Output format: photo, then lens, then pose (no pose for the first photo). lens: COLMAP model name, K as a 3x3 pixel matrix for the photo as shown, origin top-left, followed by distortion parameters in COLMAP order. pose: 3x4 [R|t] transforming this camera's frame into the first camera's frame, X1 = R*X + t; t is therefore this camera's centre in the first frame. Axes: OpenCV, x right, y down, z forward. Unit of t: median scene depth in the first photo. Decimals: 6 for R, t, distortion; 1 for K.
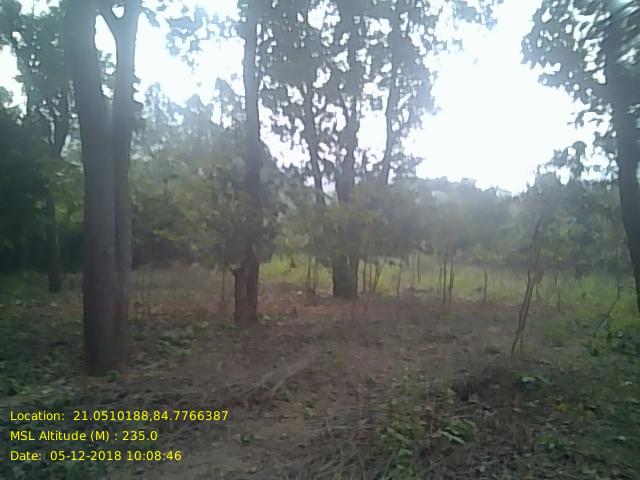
lens RADIAL K [[527.7, 0, 328.6], [0, 527.7, 238.2], [0, 0, 1]] dist [0.089580, -0.147908]
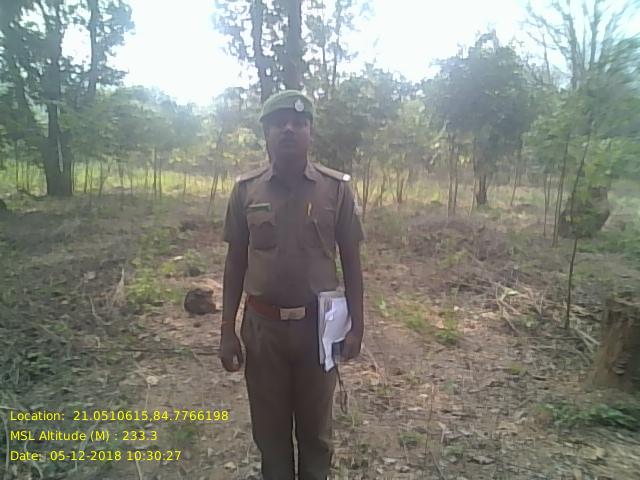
lens RADIAL K [[527.7, 0, 328.6], [0, 527.7, 238.2], [0, 0, 1]] dist [0.089580, -0.147908]
pose [[0.843820, -0.085068, 0.529841, -0.097072], [-0.007637, 0.985352, 0.170364, 0.003221], [-0.536572, -0.147803, 0.830810, -0.257411]]
